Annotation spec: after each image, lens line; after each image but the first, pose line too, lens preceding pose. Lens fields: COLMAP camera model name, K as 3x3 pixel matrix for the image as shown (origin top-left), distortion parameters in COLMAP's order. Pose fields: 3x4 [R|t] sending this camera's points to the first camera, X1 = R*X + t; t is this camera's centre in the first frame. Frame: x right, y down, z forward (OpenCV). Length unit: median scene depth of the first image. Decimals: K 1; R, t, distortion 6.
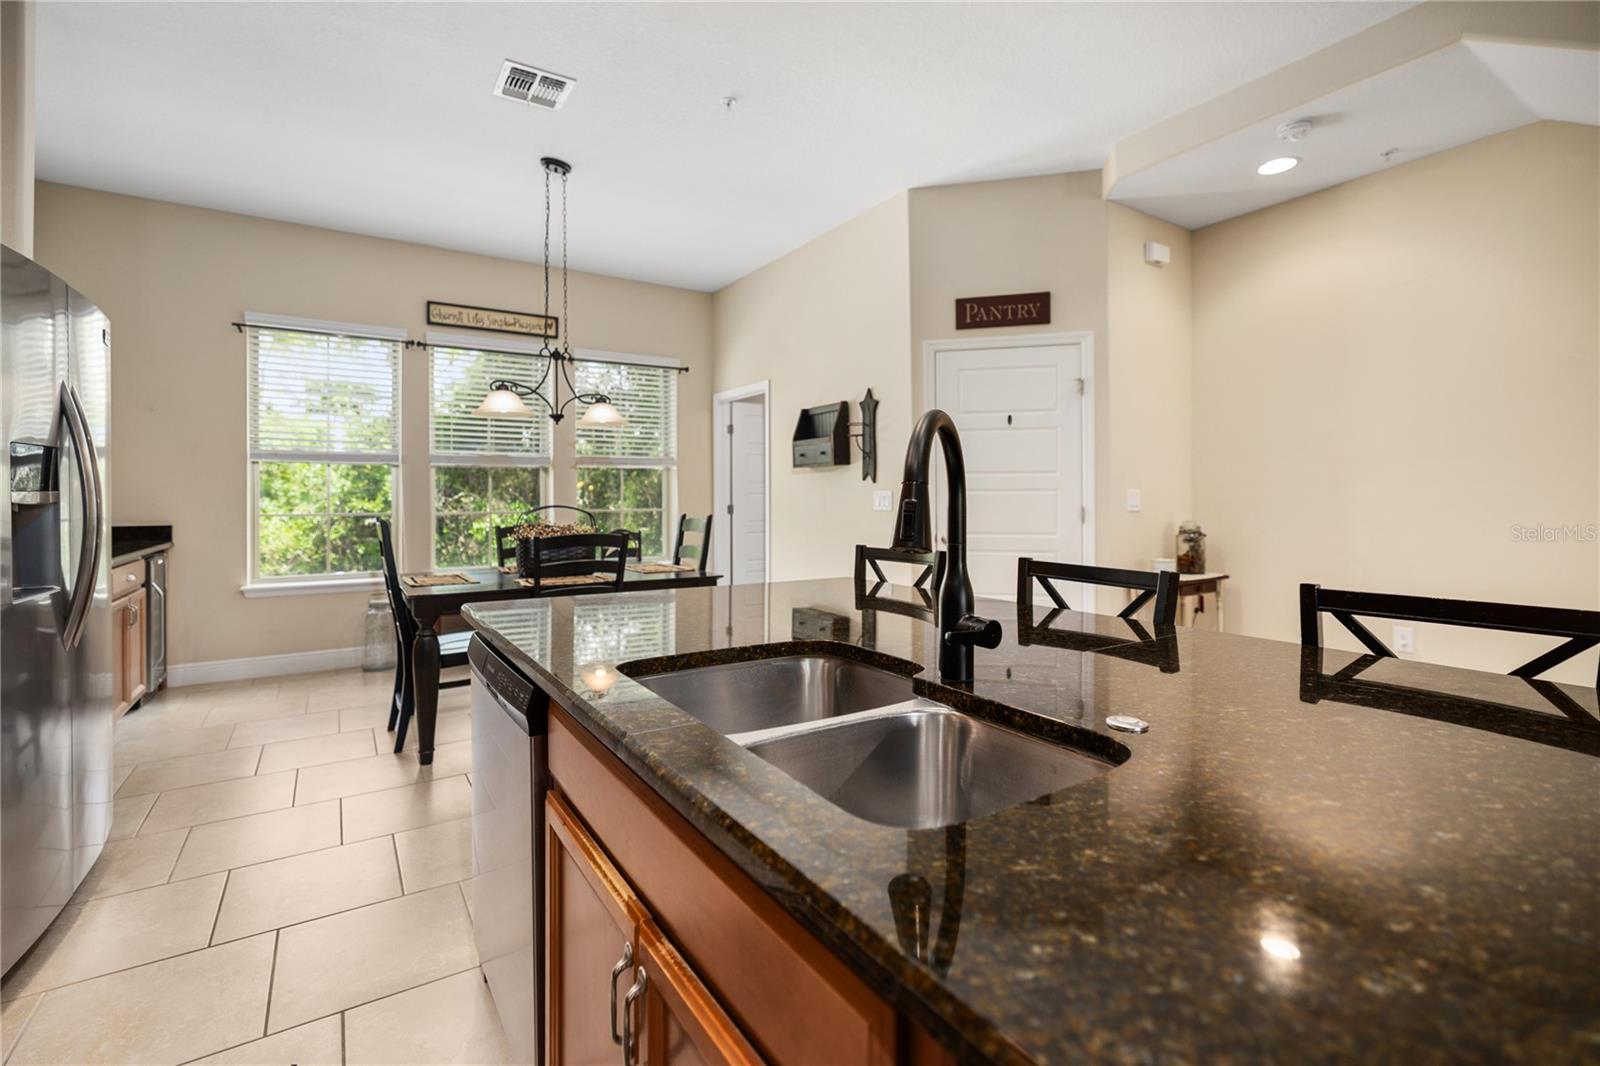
lens RADIAL K [[709.3, 0, 782.3], [0, 709.3, 492.9], [0, 0, 1]] dist [0.000059, 0.000401]
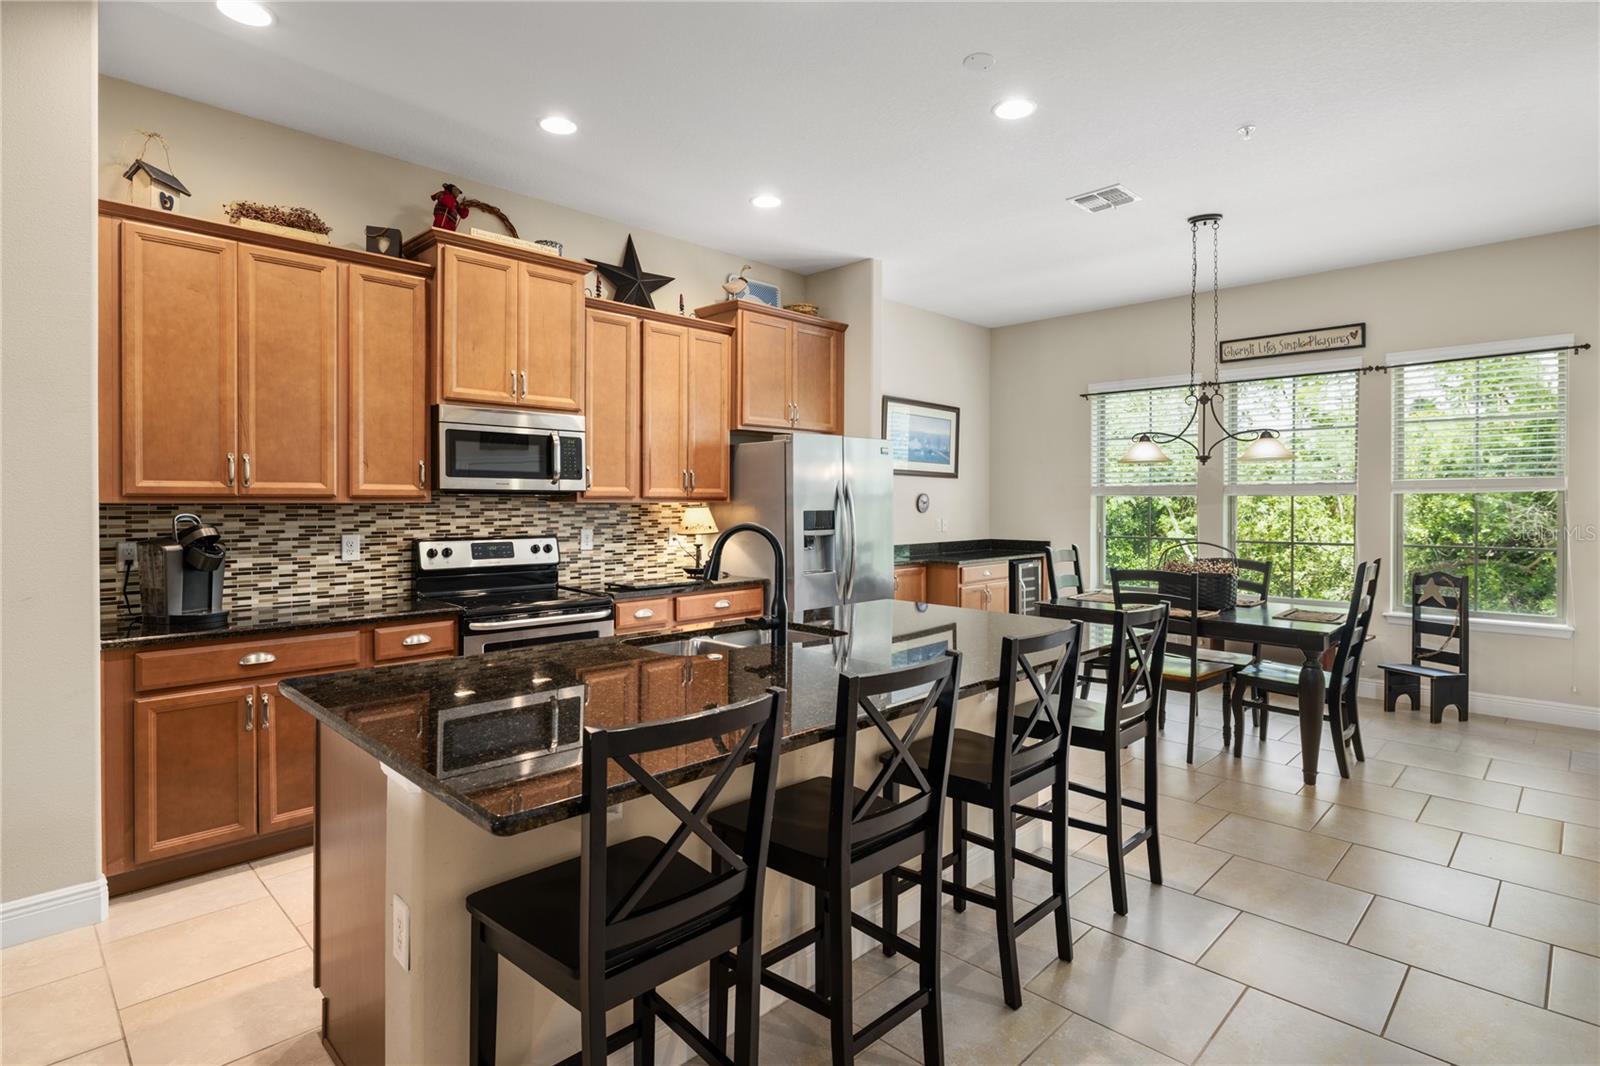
lens RADIAL K [[807.8, 0, 797.6], [0, 807.8, 507.7], [0, 0, 1]] dist [-0.011222, 0.007360]
pose [[0.223552, 0.010218, -0.974638, 0.647764], [0.004316, 0.999925, 0.011473, -0.044876], [0.974682, -0.006771, 0.223491, 0.128553]]
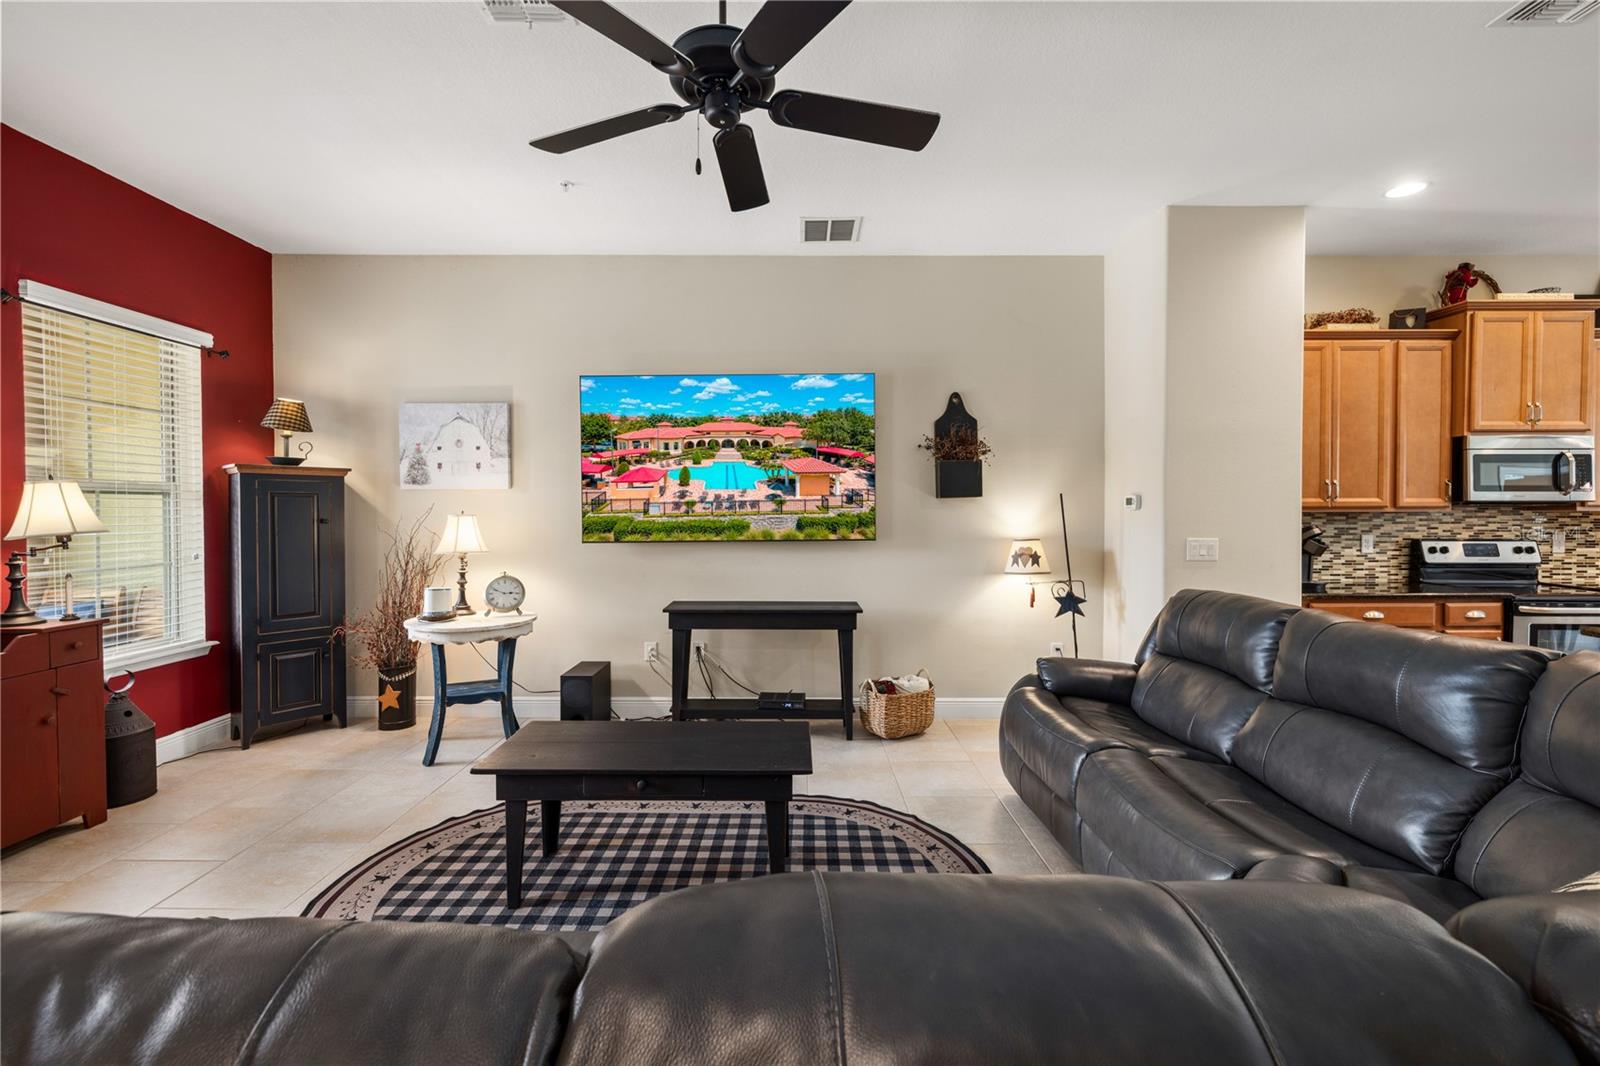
lens RADIAL K [[667.2, 0, 794.6], [0, 667.2, 520.3], [0, 0, 1]] dist [0.001377, 0.000069]
pose [[-0.535220, 0.014493, -0.844588, 1.003132], [0.009185, 0.999894, 0.011337, -0.048673], [0.844663, -0.001689, -0.535297, -0.338445]]
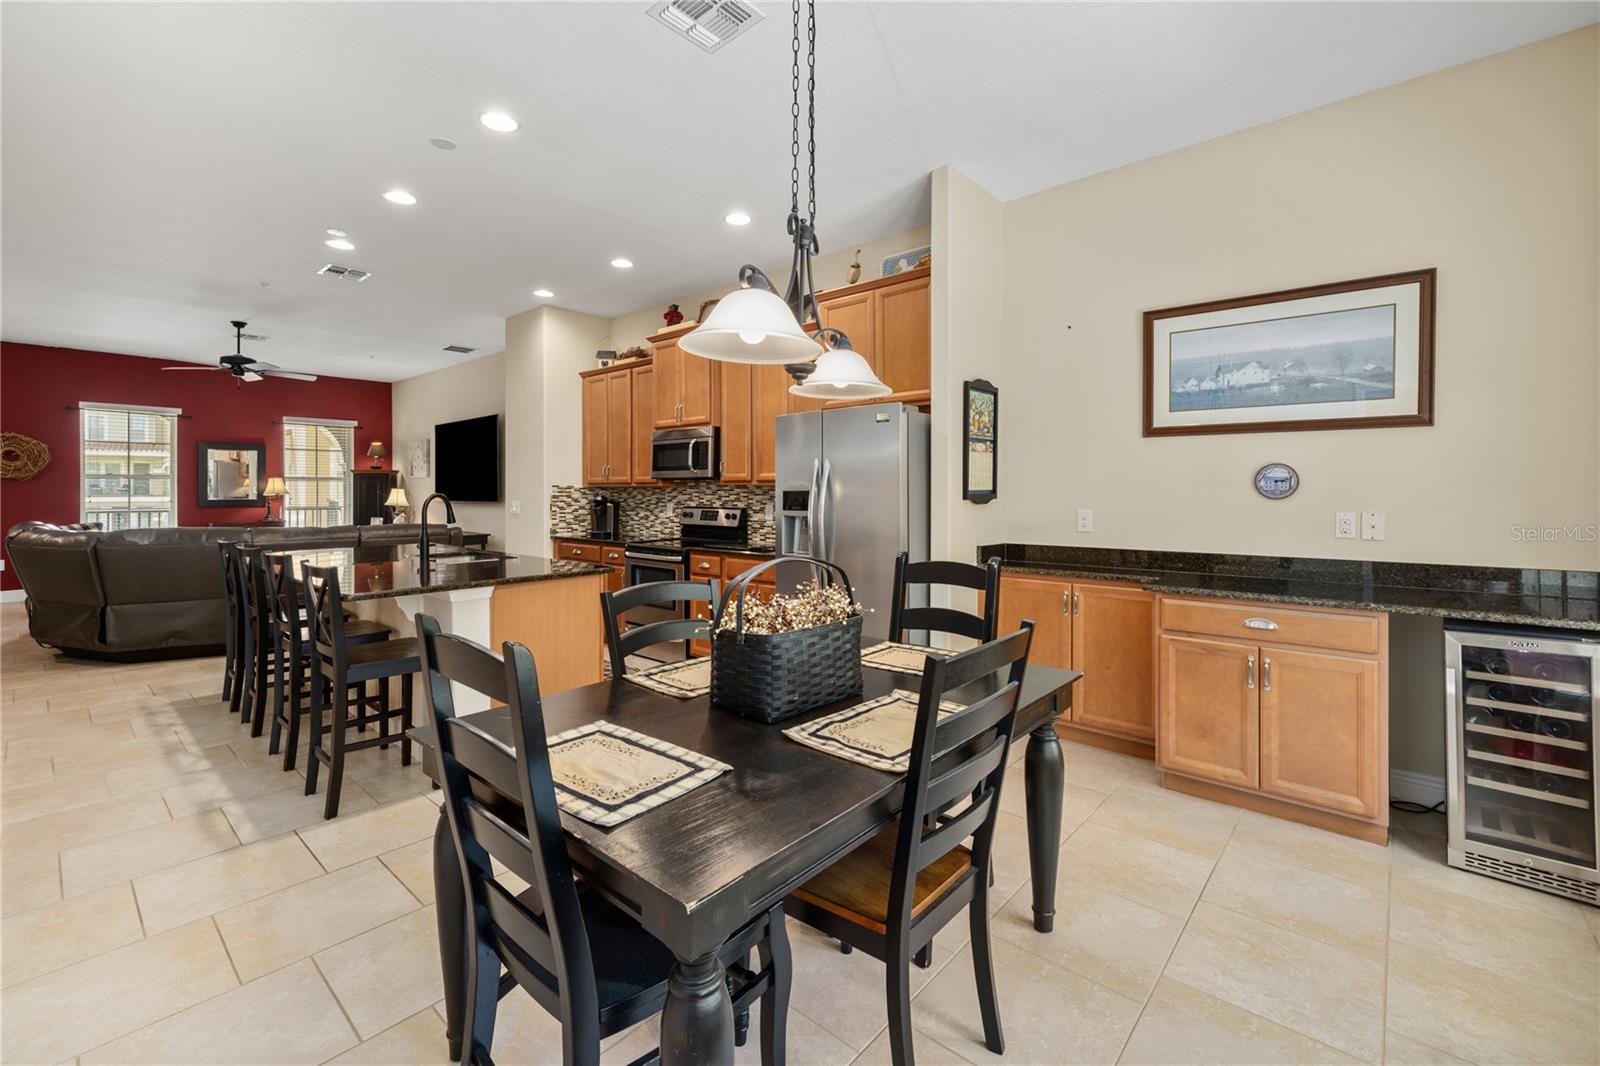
lens RADIAL K [[682.7, 0, 795.7], [0, 682.7, 489.9], [0, 0, 1]] dist [-0.000452, 0.000485]
pose [[-0.961928, 0.001276, -0.273302, -0.173673], [0.003883, 0.999952, -0.008999, -0.020839], [0.273277, -0.009717, -0.961886, 1.292645]]
